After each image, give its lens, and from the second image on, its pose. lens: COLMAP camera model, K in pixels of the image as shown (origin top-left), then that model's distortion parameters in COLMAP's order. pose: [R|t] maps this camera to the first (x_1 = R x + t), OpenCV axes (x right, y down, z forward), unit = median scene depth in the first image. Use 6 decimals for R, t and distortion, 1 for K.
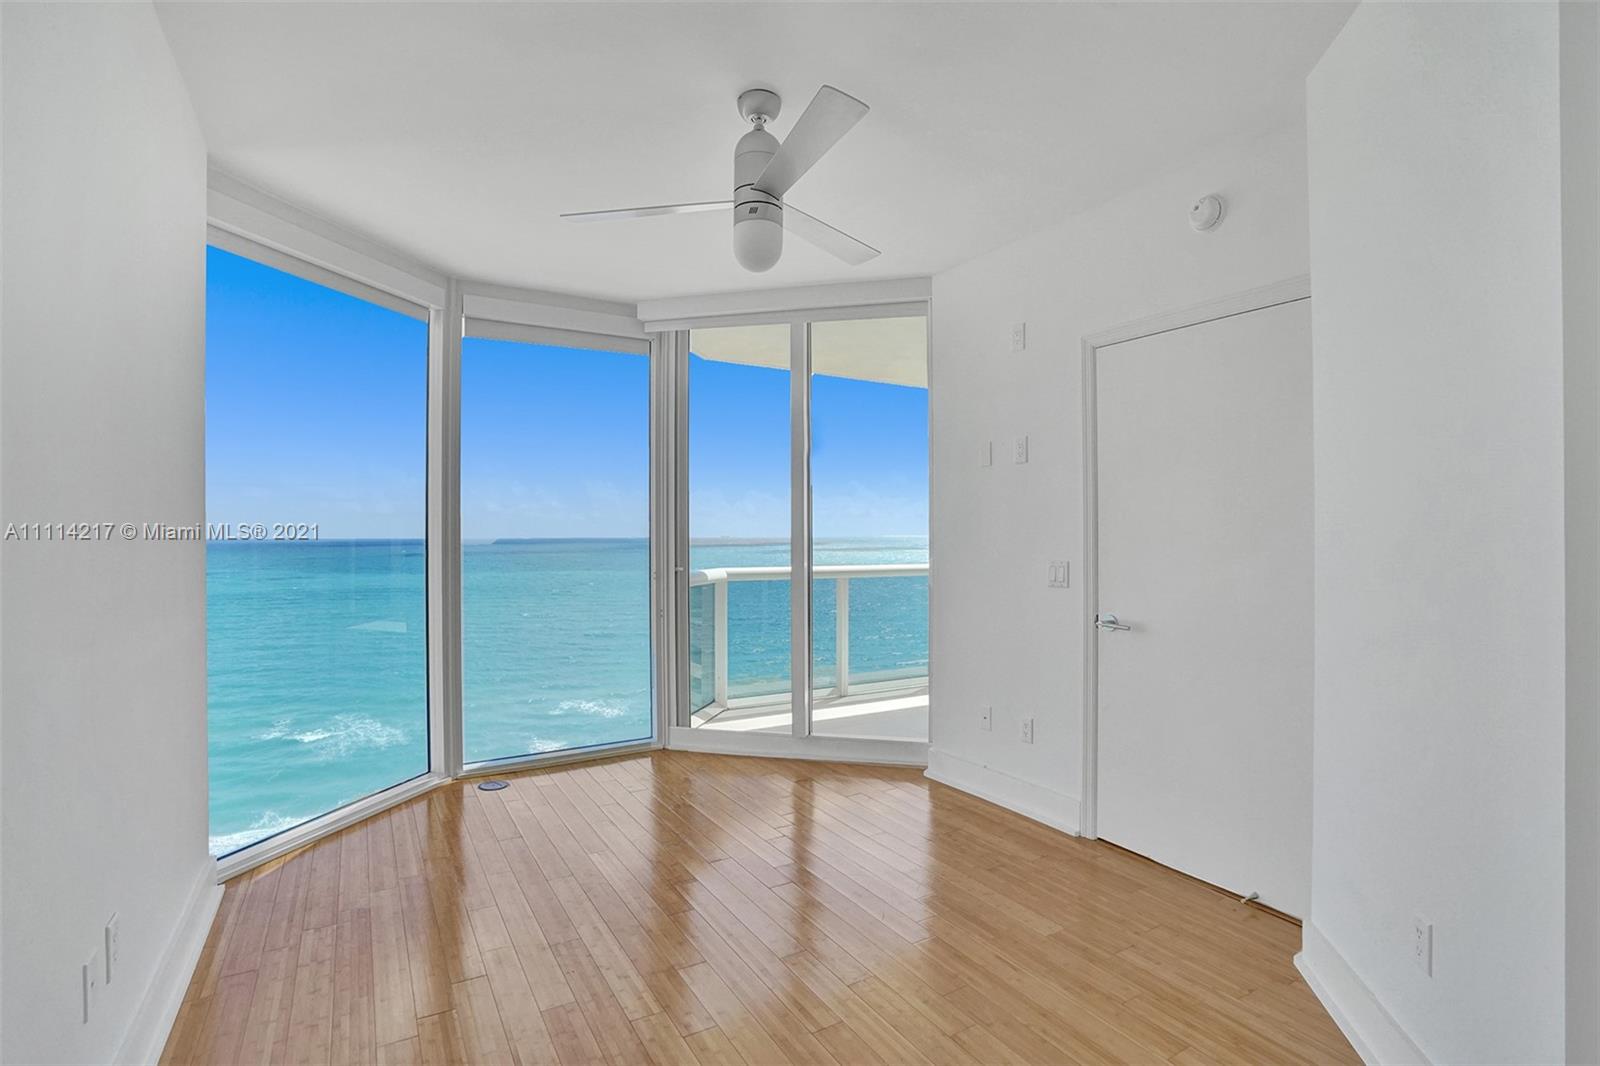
lens RADIAL K [[762.8, 0, 806.7], [0, 762.8, 534.6], [0, 0, 1]] dist [-0.055965, 0.017872]
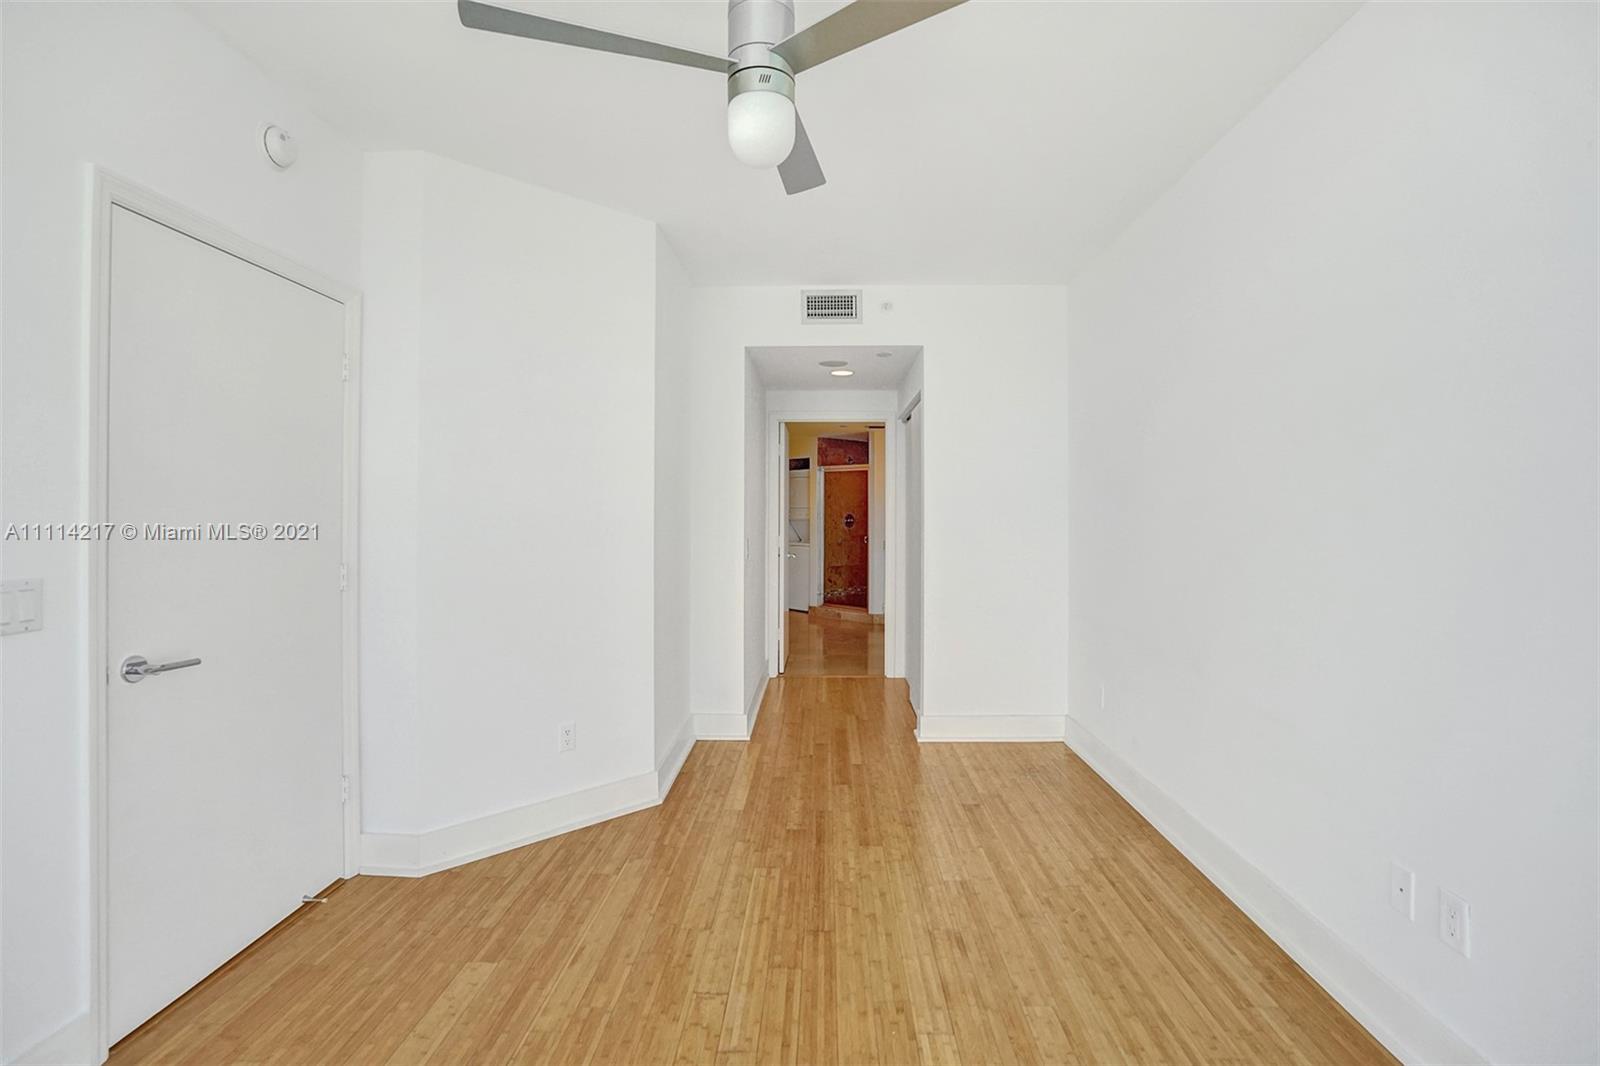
lens RADIAL K [[762.8, 0, 806.7], [0, 762.8, 534.6], [0, 0, 1]] dist [-0.055965, 0.017872]
pose [[-0.847449, -0.010825, 0.530766, -0.519711], [0.002086, 0.999716, 0.023720, -0.005270], [-0.530873, 0.021209, -0.847186, 1.709089]]
